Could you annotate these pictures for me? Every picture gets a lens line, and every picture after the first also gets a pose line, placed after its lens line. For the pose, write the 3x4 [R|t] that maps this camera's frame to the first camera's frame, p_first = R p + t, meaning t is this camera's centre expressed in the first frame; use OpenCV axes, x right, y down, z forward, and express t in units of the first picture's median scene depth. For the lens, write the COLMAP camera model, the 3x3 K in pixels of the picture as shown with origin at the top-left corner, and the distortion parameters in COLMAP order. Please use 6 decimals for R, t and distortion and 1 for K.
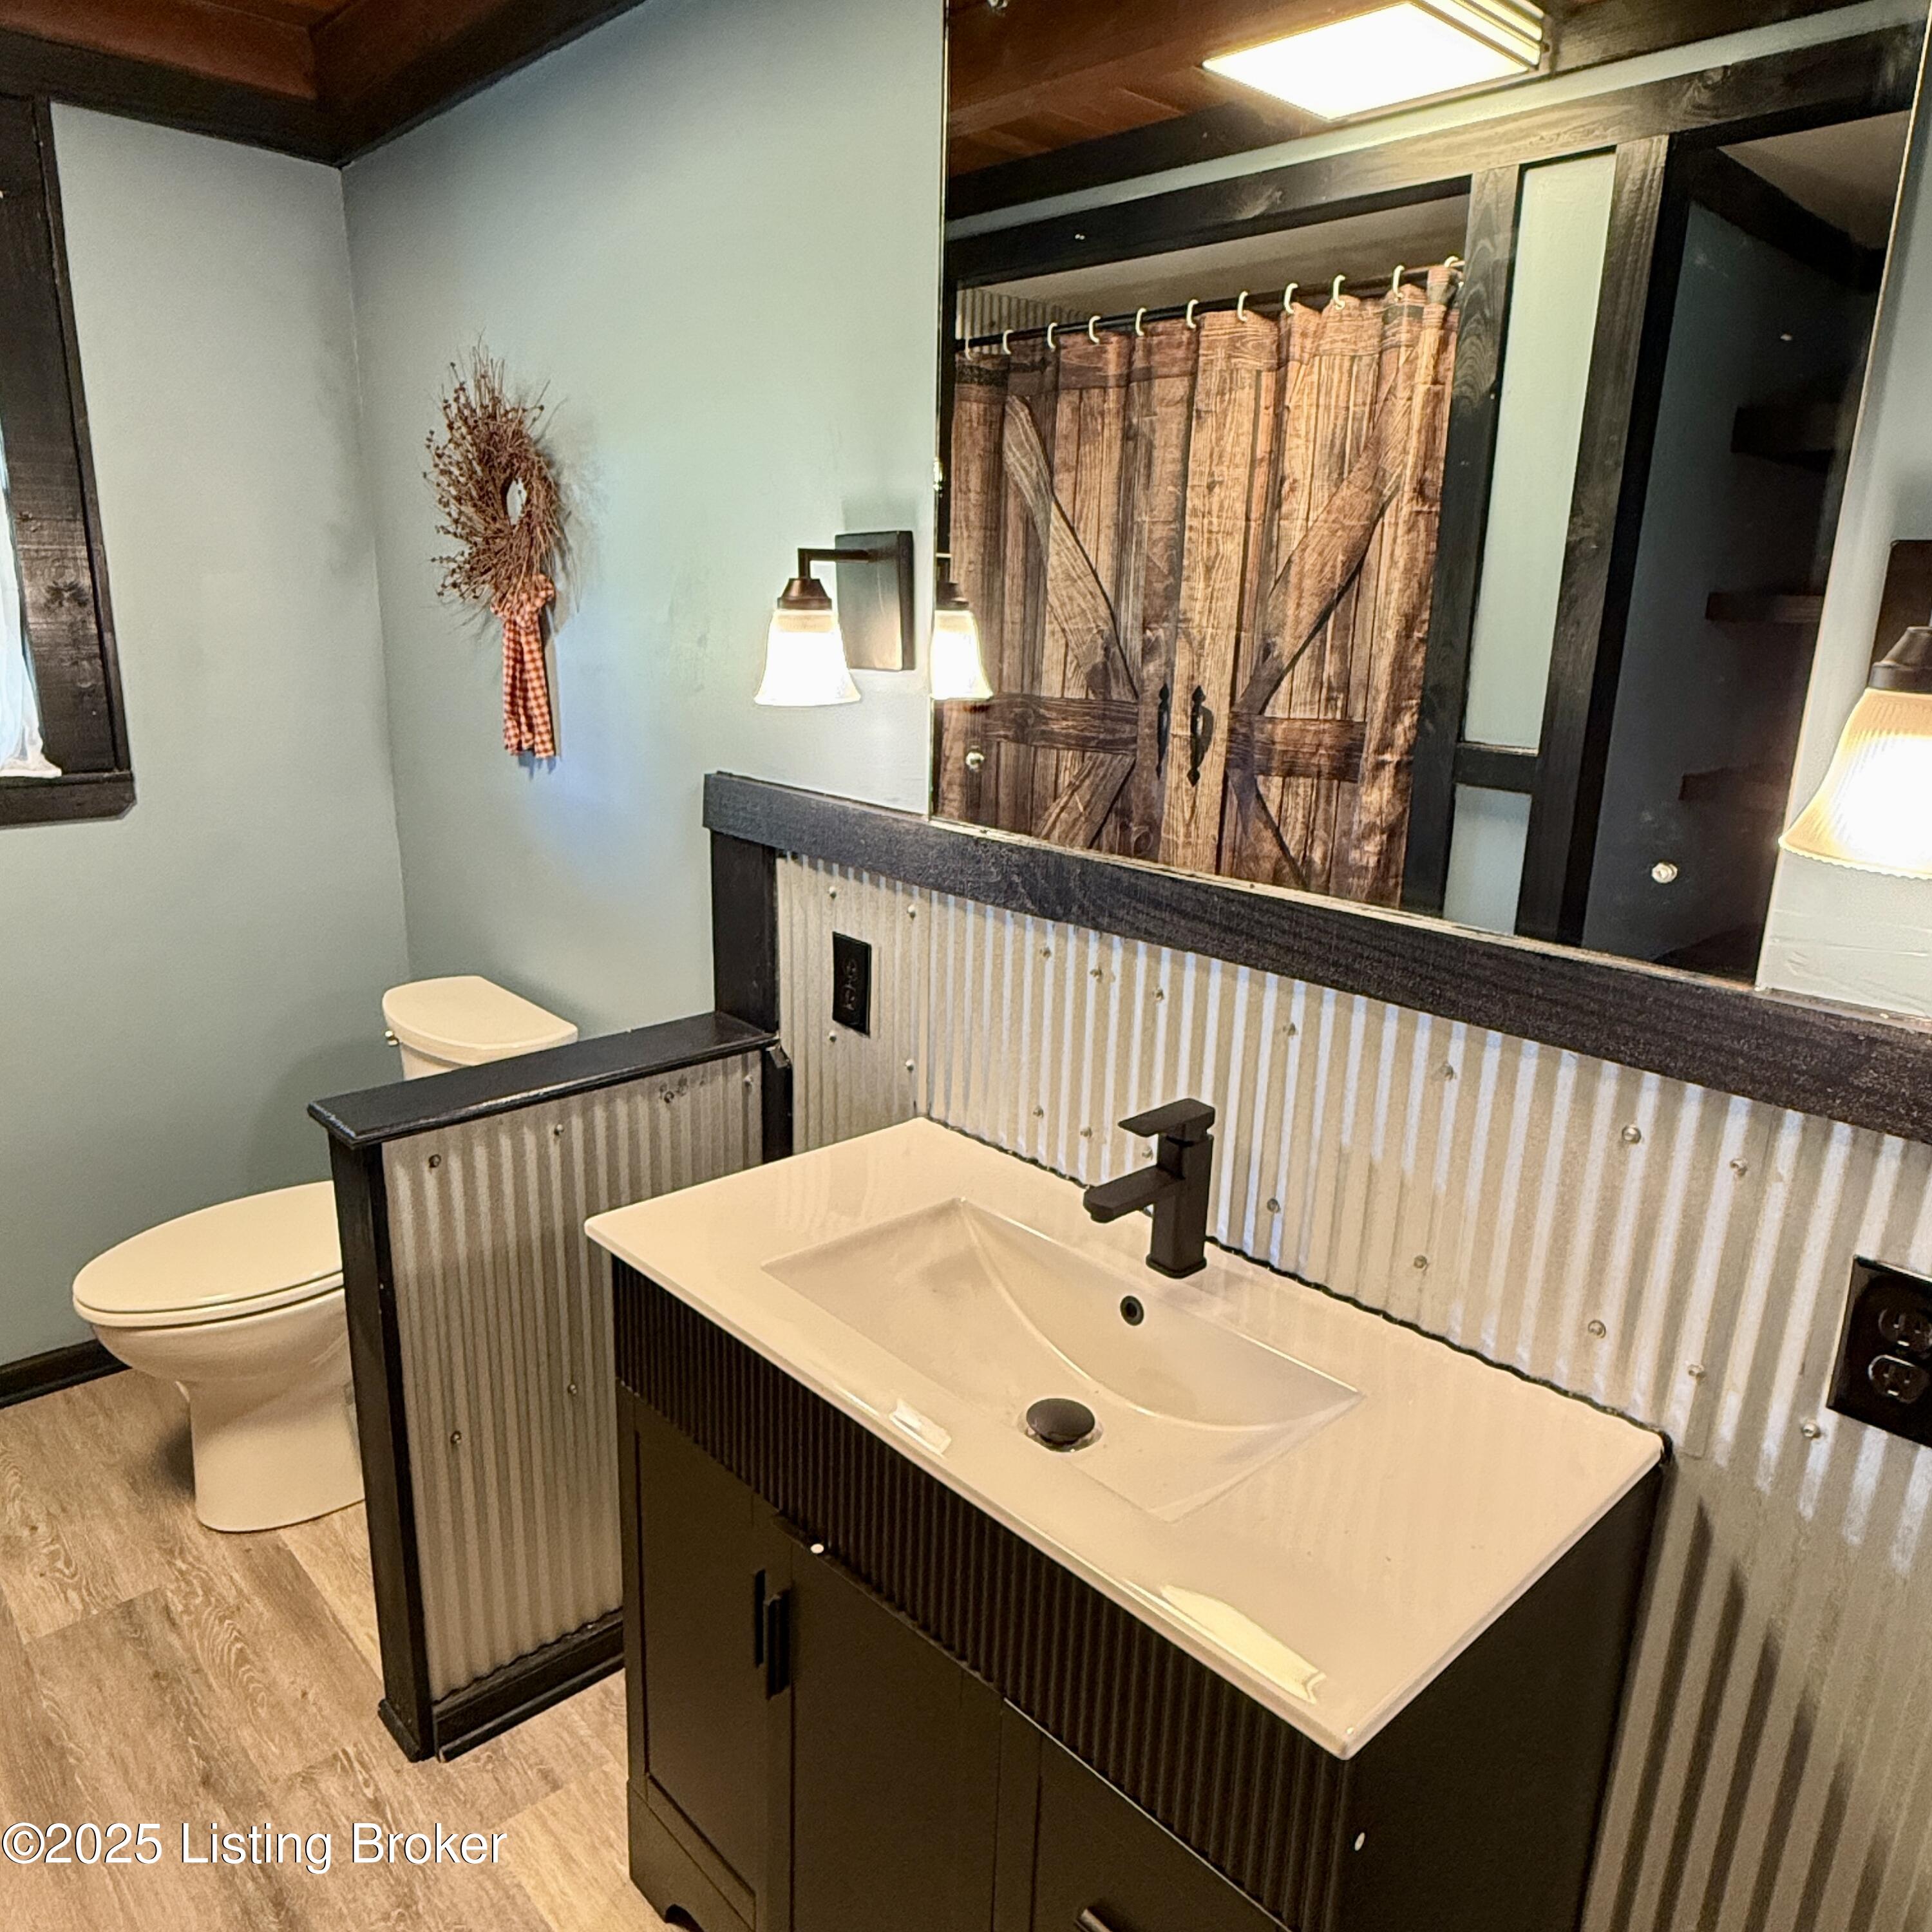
lens RADIAL K [[1420.8, 0, 966.0], [0, 1420.8, 966.0], [0, 0, 1]] dist [-0.000430, 0.001858]
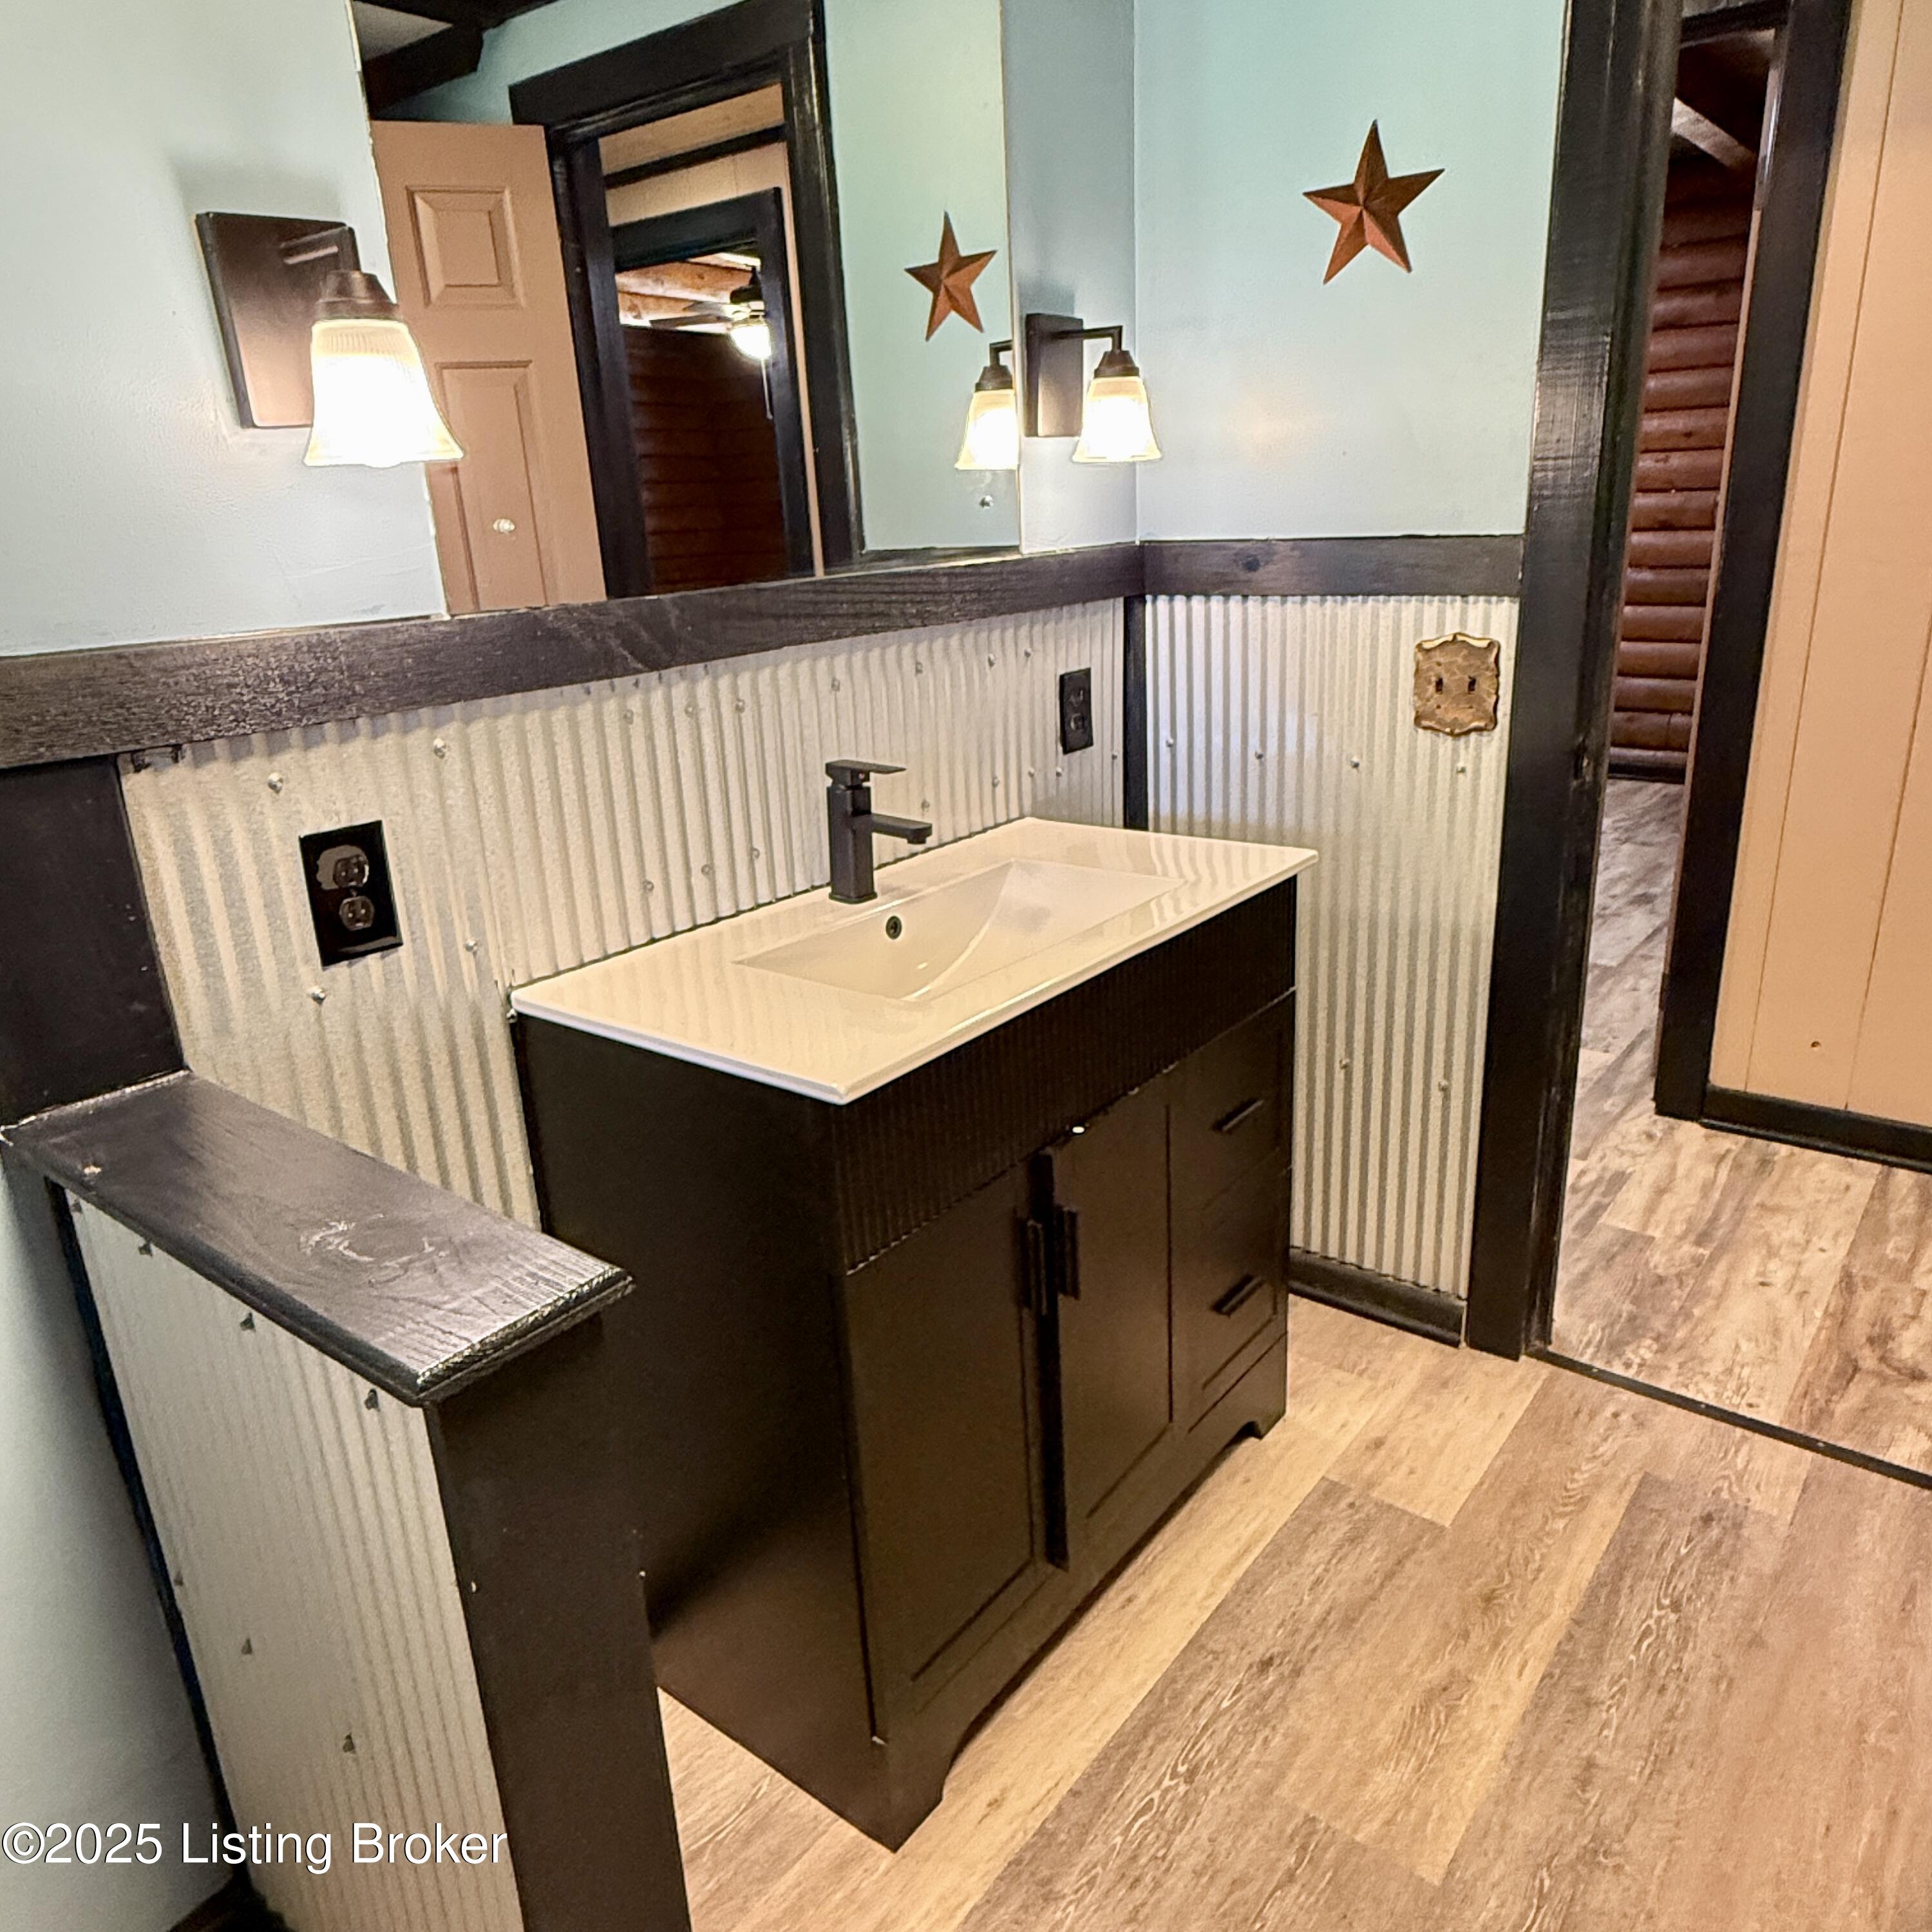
lens RADIAL K [[1420.8, 0, 966.0], [0, 1420.8, 966.0], [0, 0, 1]] dist [-0.000430, 0.001858]
pose [[-0.150746, -0.445307, 0.882597, -0.807813], [0.157689, 0.870536, 0.466155, -0.248556], [-0.975915, 0.209447, -0.061010, 0.806838]]
